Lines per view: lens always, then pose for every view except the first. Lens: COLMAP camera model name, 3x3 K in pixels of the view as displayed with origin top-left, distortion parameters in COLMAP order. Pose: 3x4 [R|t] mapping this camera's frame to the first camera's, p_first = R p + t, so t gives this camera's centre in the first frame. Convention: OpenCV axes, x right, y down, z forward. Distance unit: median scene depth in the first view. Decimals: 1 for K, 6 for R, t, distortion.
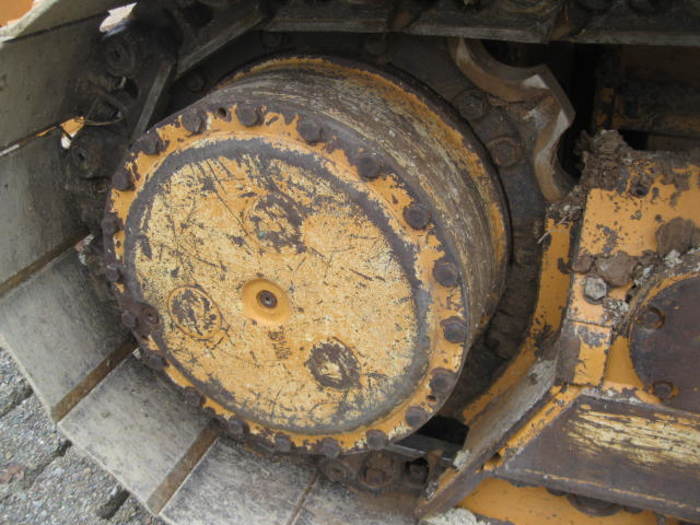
lens RADIAL K [[721.6, 0, 346.9], [0, 721.6, 266.0], [0, 0, 1]] dist [-0.113551, 0.007875]
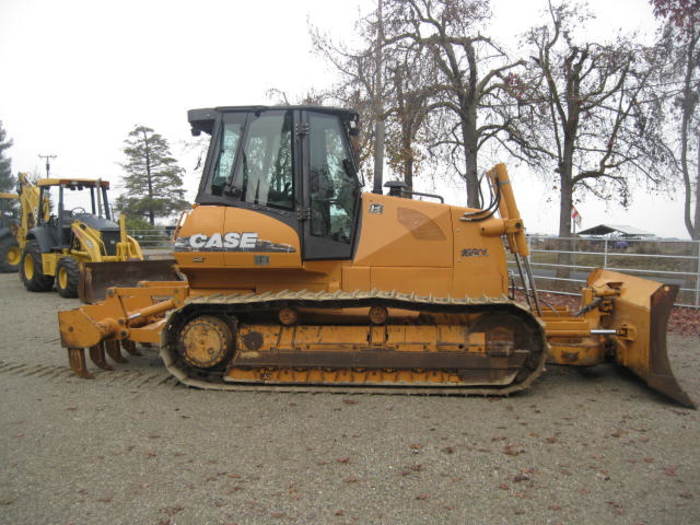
lens RADIAL K [[721.6, 0, 346.9], [0, 721.6, 266.0], [0, 0, 1]] dist [-0.113551, 0.007875]
pose [[0.966759, 0.004966, 0.255642, -0.637984], [0.106776, 0.900621, -0.421285, 2.990250], [-0.232329, 0.434577, 0.870153, -7.143570]]
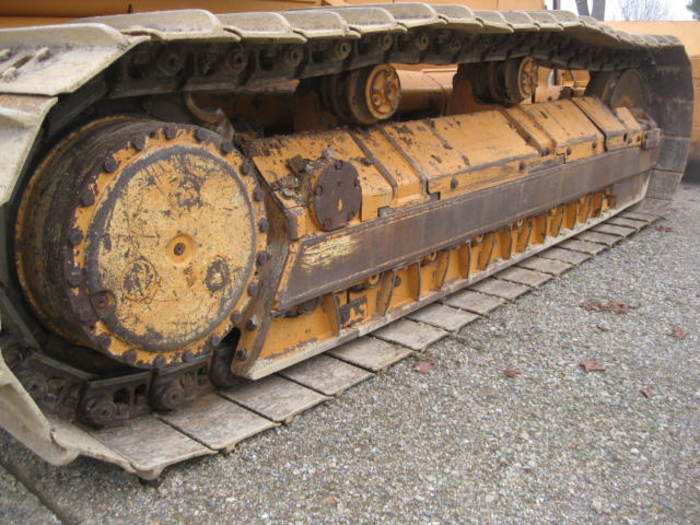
lens RADIAL K [[721.6, 0, 346.9], [0, 721.6, 266.0], [0, 0, 1]] dist [-0.113551, 0.007875]
pose [[0.328544, -0.251104, 0.910497, -1.553518], [0.450064, 0.889148, 0.082815, 0.122859], [-0.830362, 0.382574, 0.405137, 0.044170]]
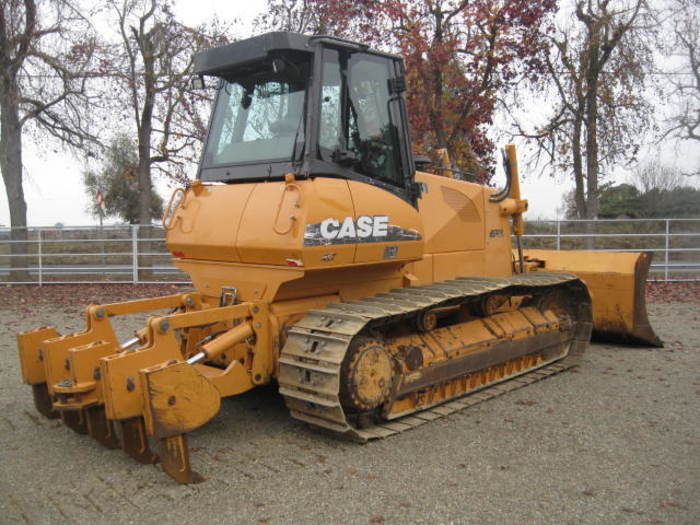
lens RADIAL K [[721.6, 0, 346.9], [0, 721.6, 266.0], [0, 0, 1]] dist [-0.113551, 0.007875]
pose [[0.382011, -0.056219, 0.922446, -5.644814], [0.451449, 0.882301, -0.133186, -0.045760], [-0.806388, 0.467316, 0.362429, -1.355175]]
